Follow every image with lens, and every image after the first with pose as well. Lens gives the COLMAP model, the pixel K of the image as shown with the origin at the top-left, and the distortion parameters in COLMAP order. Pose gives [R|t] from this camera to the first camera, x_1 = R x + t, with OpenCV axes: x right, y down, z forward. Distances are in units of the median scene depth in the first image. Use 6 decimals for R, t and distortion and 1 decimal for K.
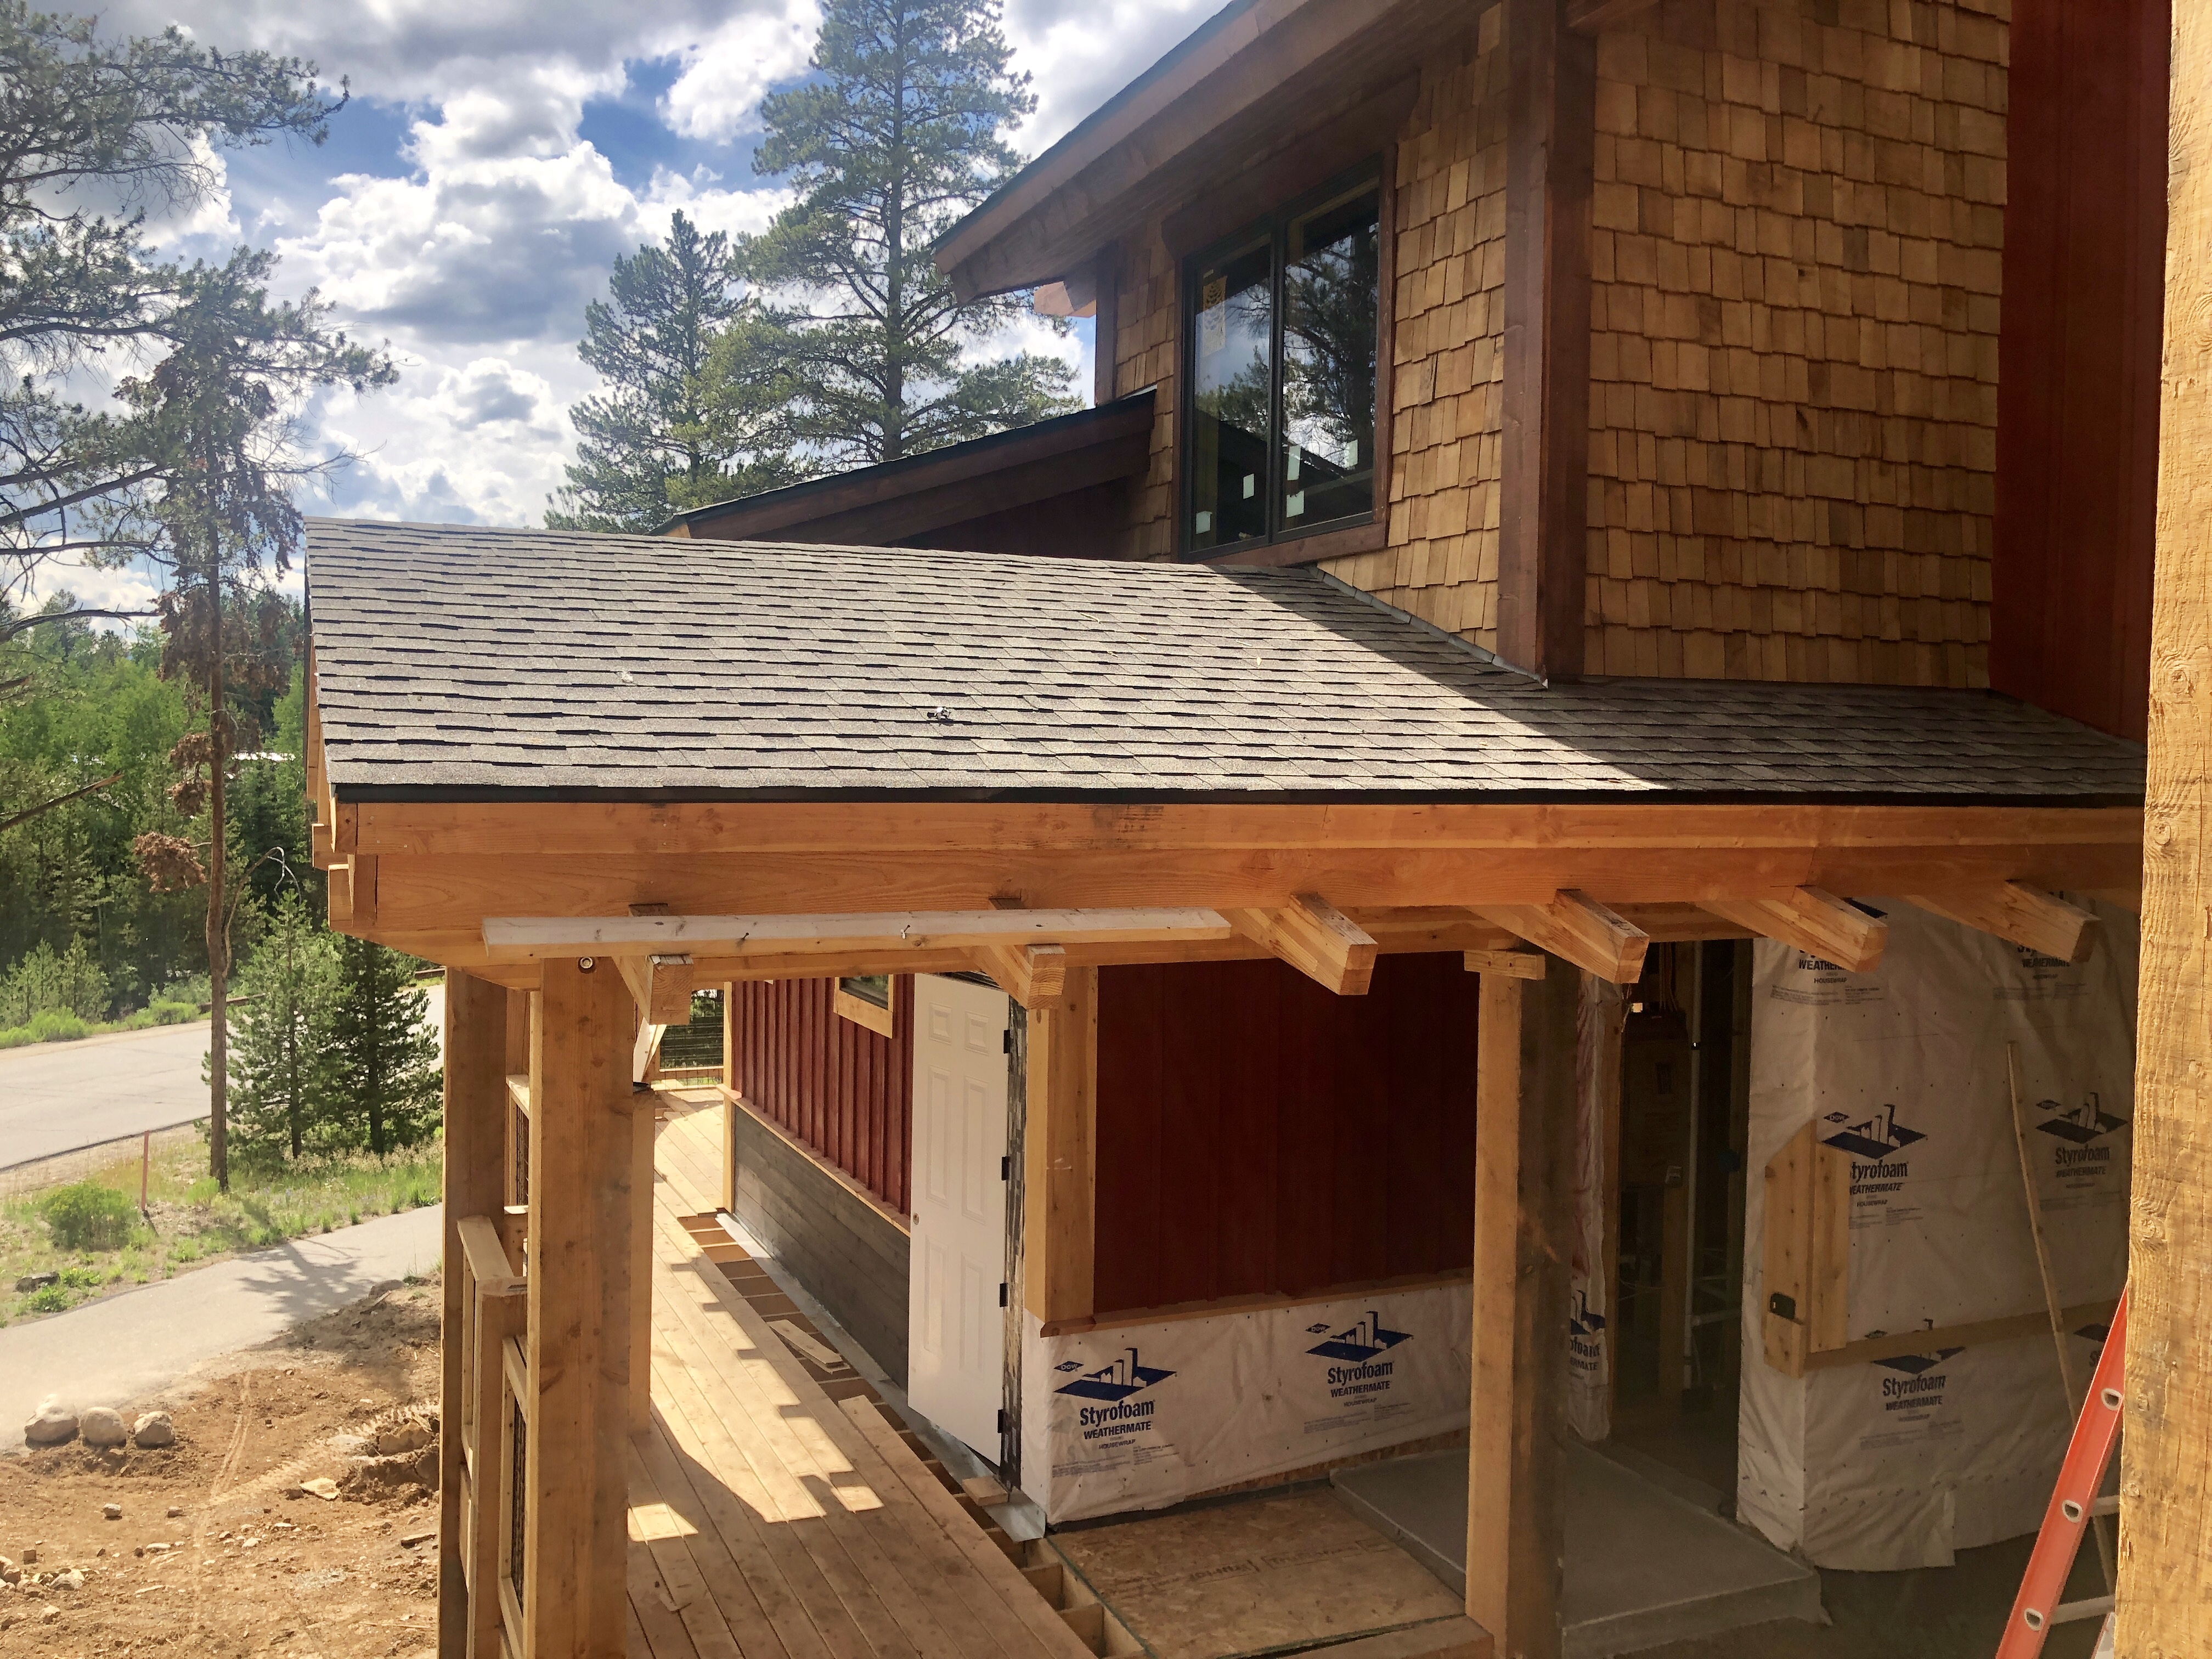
lens RADIAL K [[1804.4, 0, 1099.1], [0, 1804.4, 835.9], [0, 0, 1]] dist [0.035380, -0.012055]
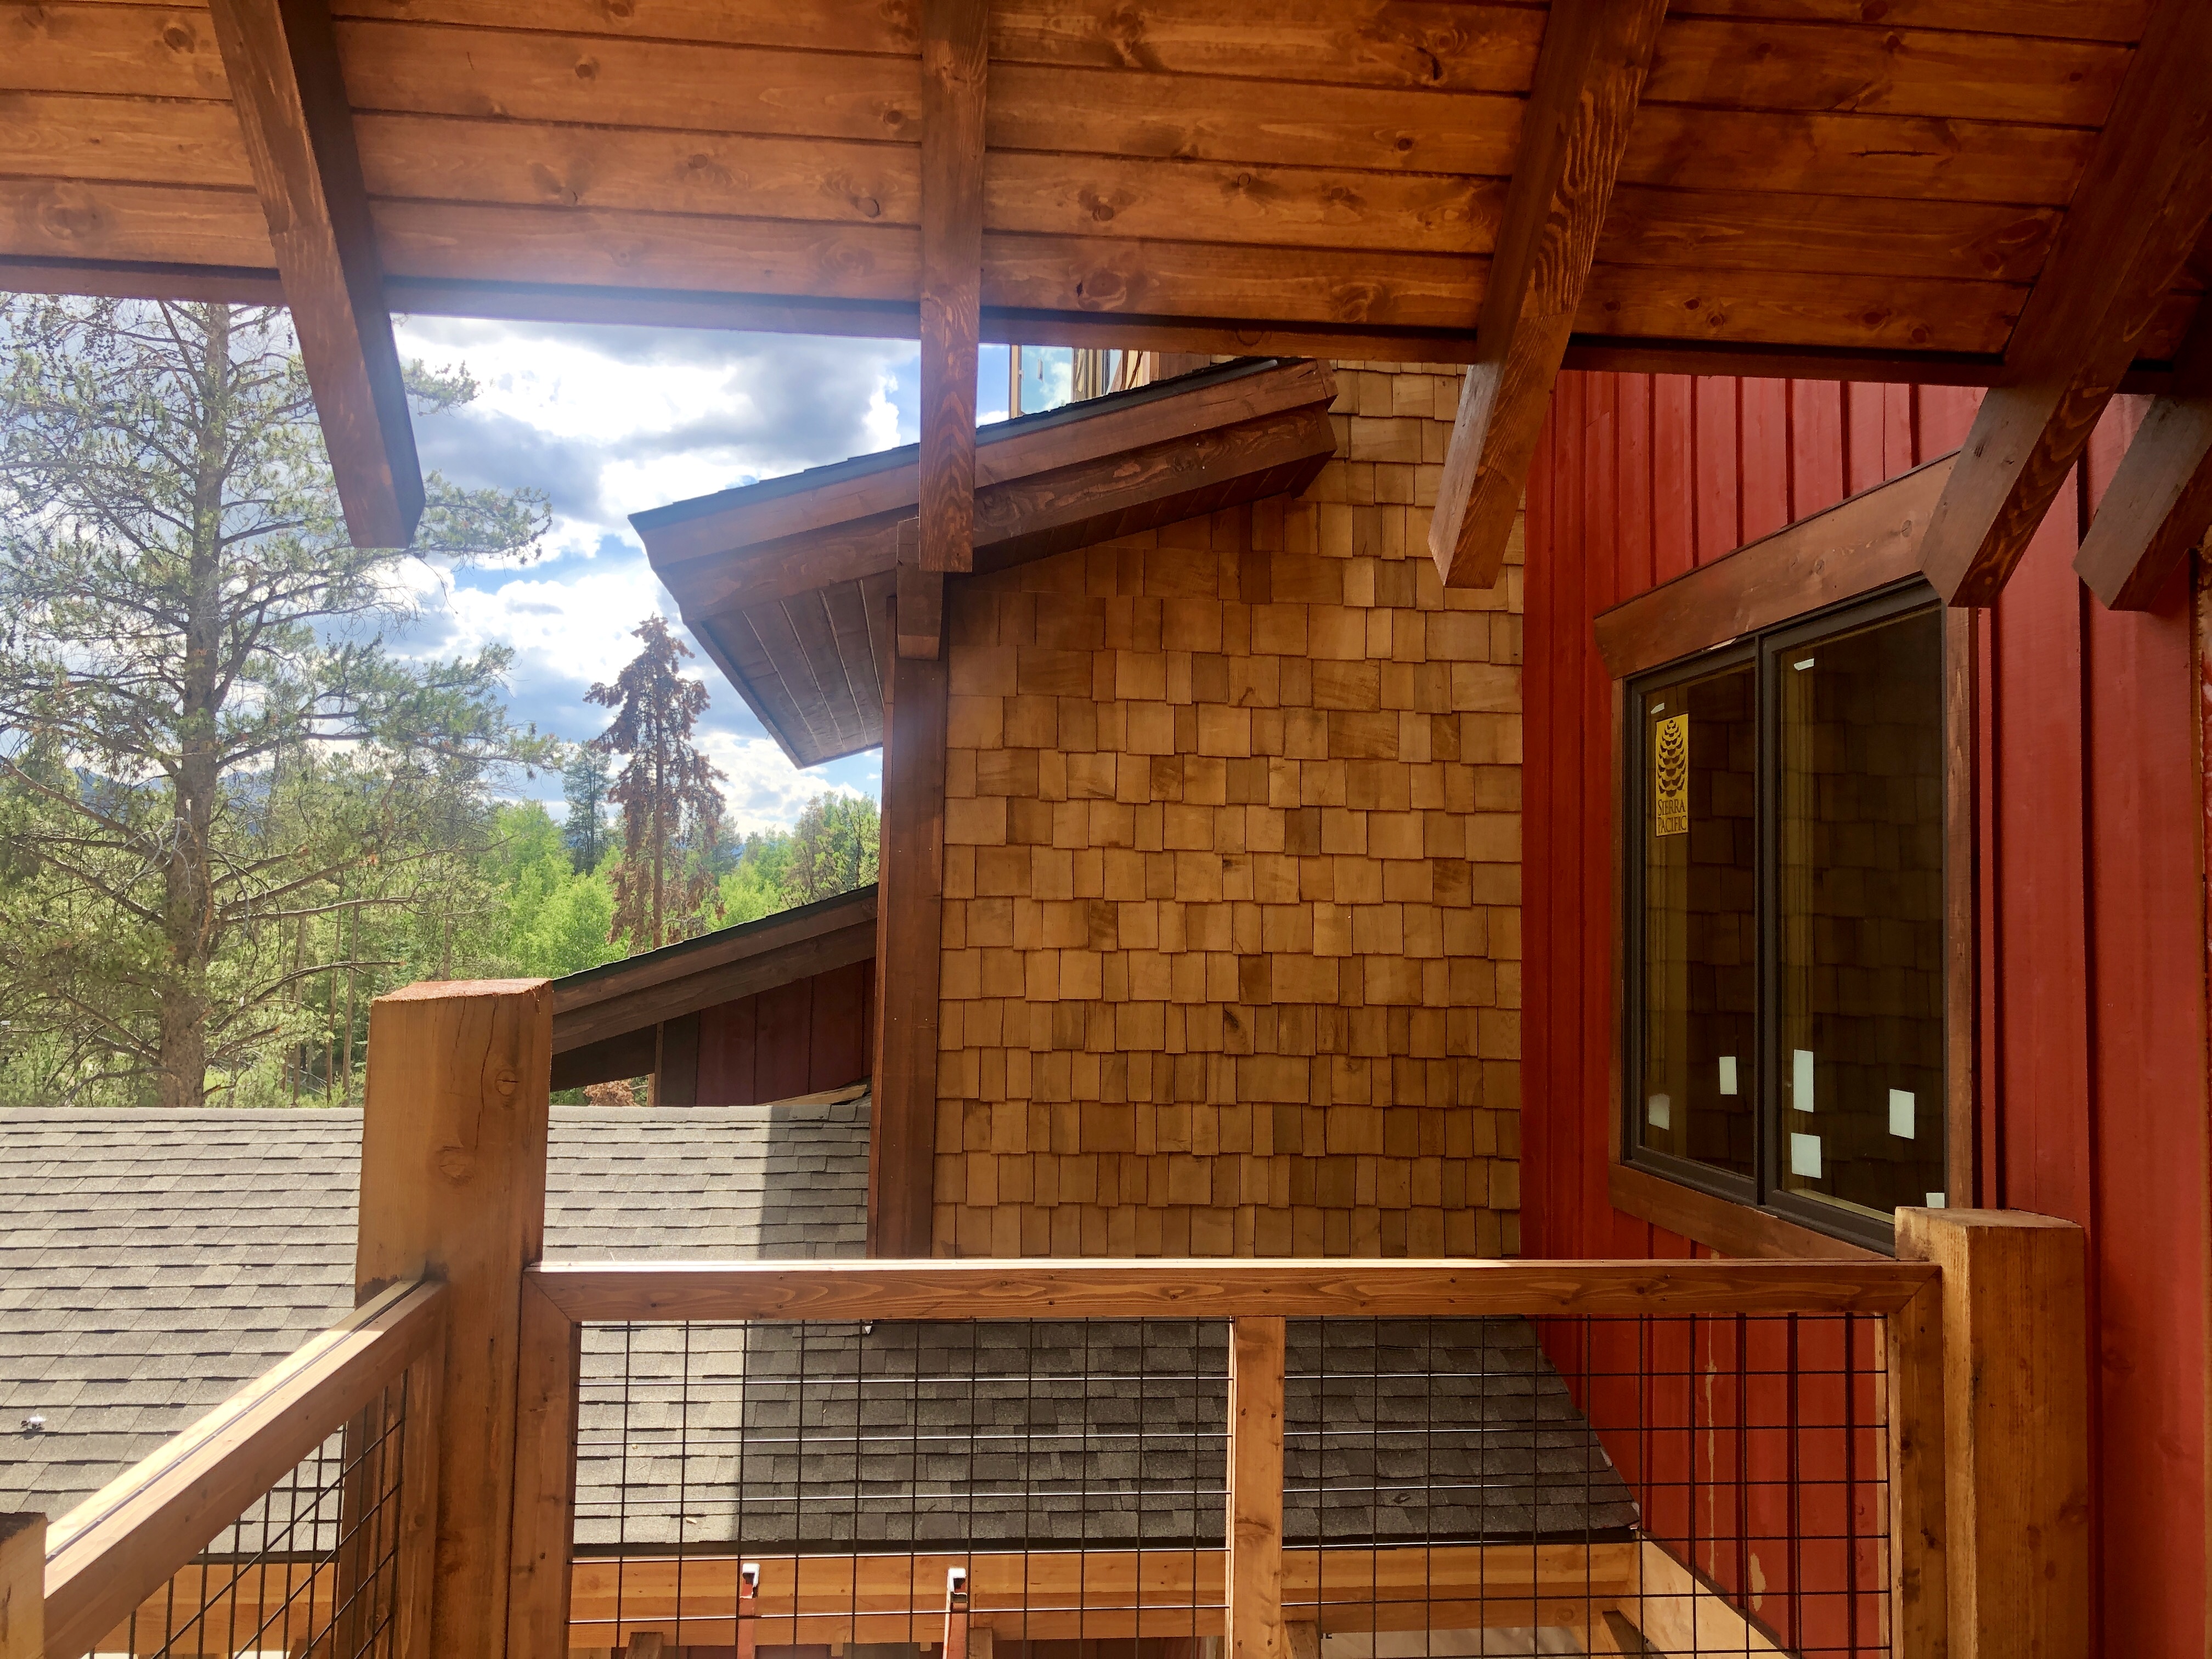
lens RADIAL K [[1804.4, 0, 1102.4], [0, 1804.4, 821.6], [0, 0, 1]] dist [0.035380, -0.012055]
pose [[0.948531, -0.011447, -0.316478, 0.618326], [-0.022212, 0.994481, -0.102542, -0.234931], [0.315905, 0.104294, 0.943041, 0.105010]]
